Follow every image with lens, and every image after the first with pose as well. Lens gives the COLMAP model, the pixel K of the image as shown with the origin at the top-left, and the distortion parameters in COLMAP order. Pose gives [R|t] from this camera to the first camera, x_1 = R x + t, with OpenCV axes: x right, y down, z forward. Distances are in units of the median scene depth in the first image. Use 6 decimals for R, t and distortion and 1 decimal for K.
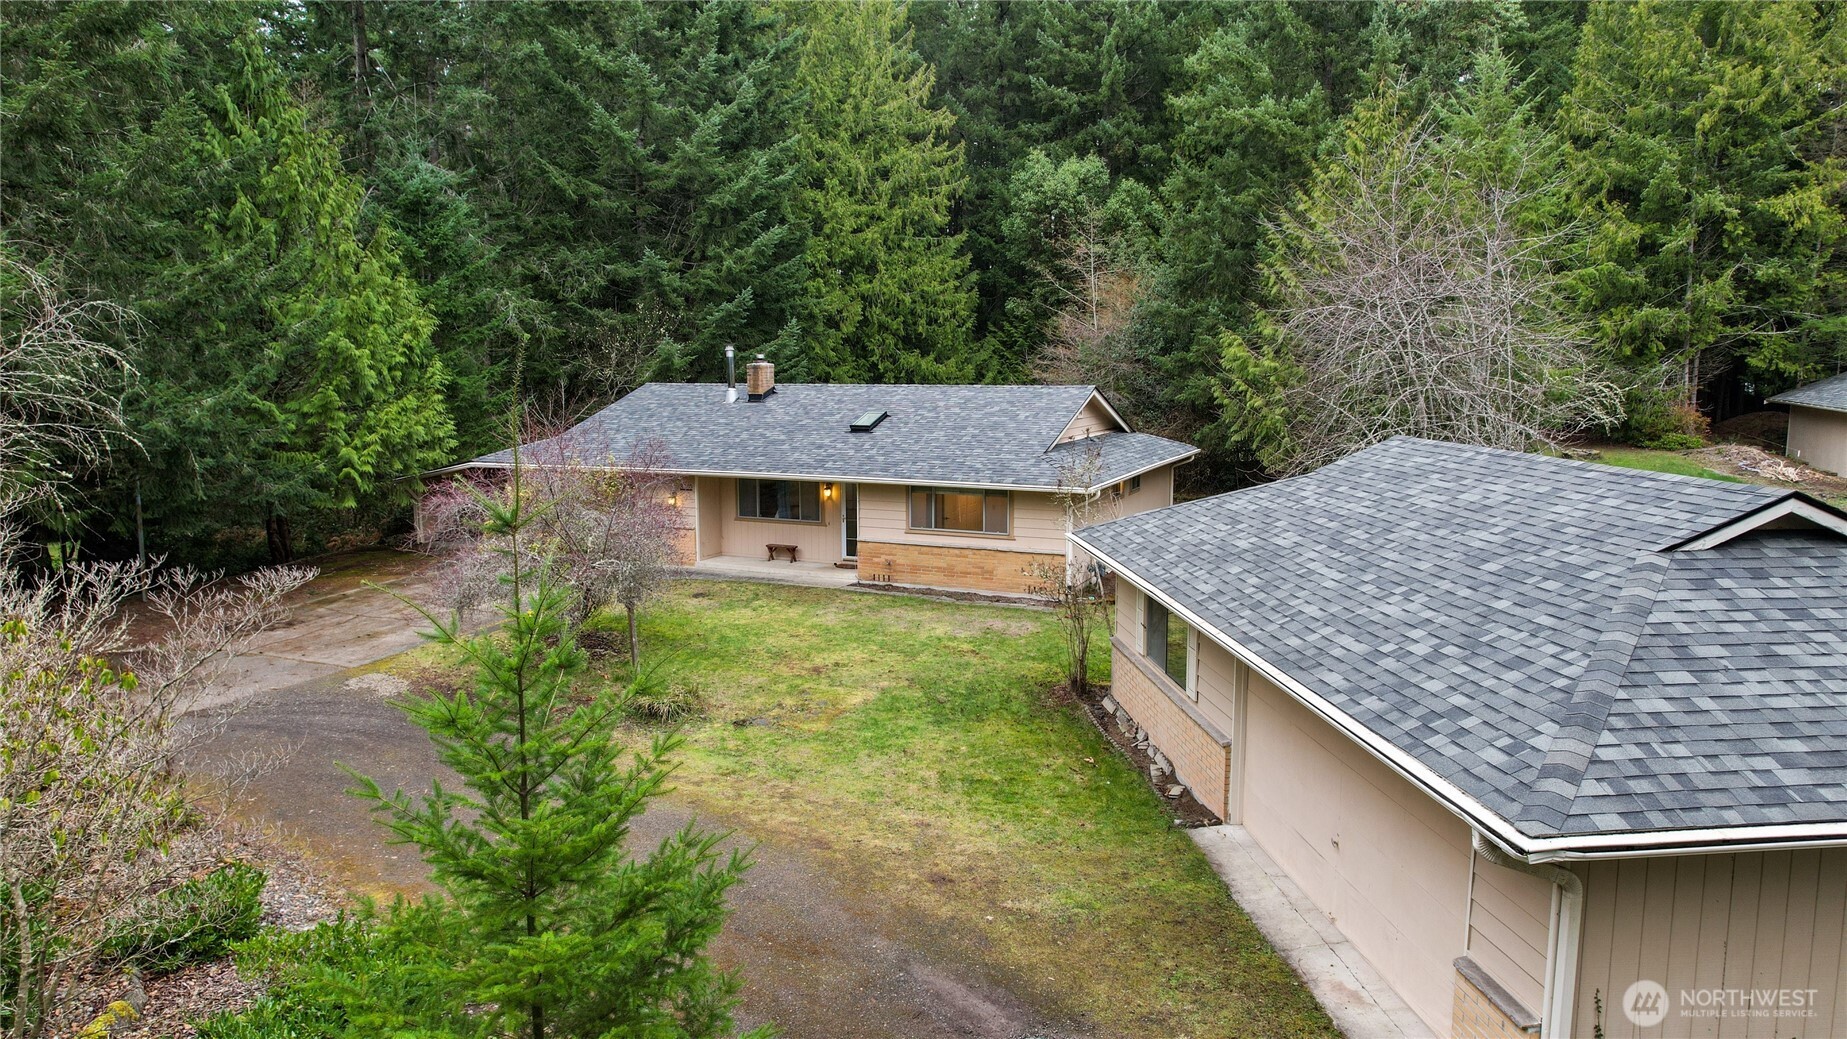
lens RADIAL K [[1168.6, 0, 930.4], [0, 1168.6, 476.4], [0, 0, 1]] dist [-0.027317, -0.000333]
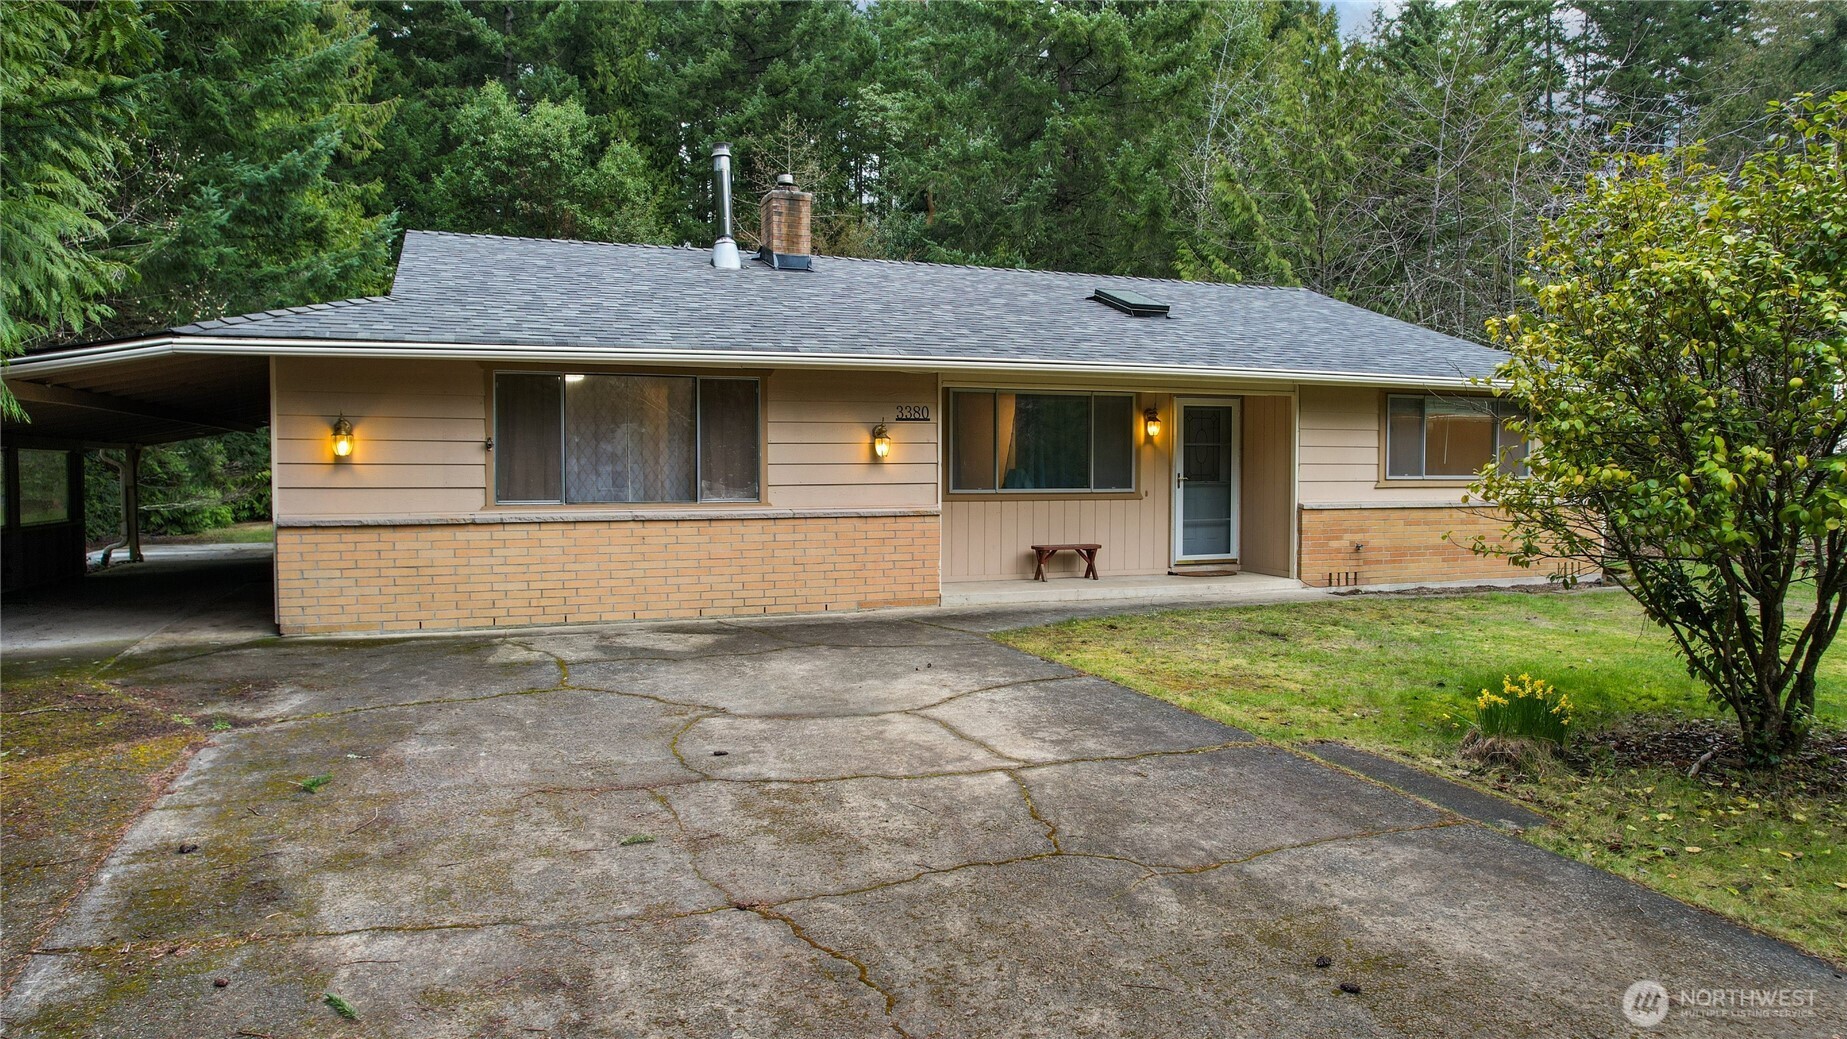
lens RADIAL K [[1177.9, 0, 923.5], [0, 1177.9, 519.5], [0, 0, 1]] dist [-0.050254, -0.000955]
pose [[0.708998, -0.027882, 0.704659, -0.443483], [0.069397, 0.997127, -0.030370, 0.052832], [-0.701787, 0.070433, 0.708896, 0.632965]]
